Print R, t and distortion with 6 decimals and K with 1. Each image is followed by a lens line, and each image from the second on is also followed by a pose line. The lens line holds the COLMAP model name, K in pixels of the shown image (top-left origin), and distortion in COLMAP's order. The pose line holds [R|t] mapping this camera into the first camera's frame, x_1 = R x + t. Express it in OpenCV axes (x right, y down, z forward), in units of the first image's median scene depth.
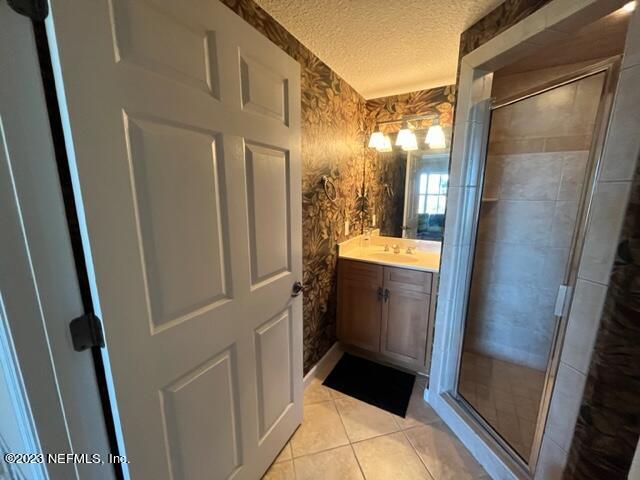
lens RADIAL K [[256.6, 0, 318.9], [0, 256.6, 242.0], [0, 0, 1]] dist [-0.003012, -0.000229]
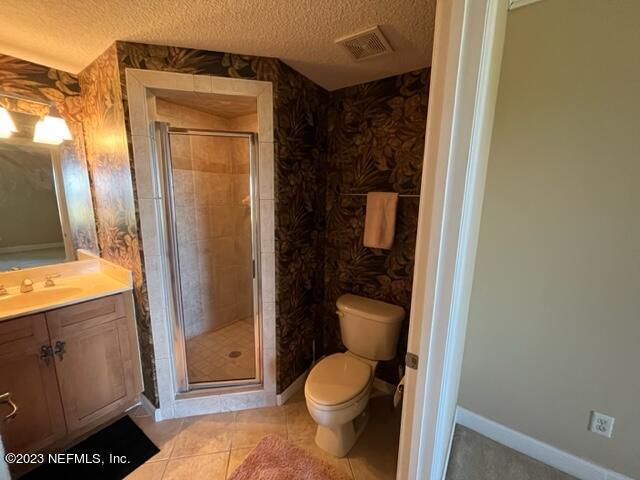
lens RADIAL K [[256.6, 0, 320.3], [0, 256.6, 241.8], [0, 0, 1]] dist [-0.003012, -0.000229]
pose [[0.078374, -0.173507, 0.981709, -0.335432], [0.172535, 0.972239, 0.158059, -0.071620], [-0.981880, 0.156991, 0.106134, 0.195185]]
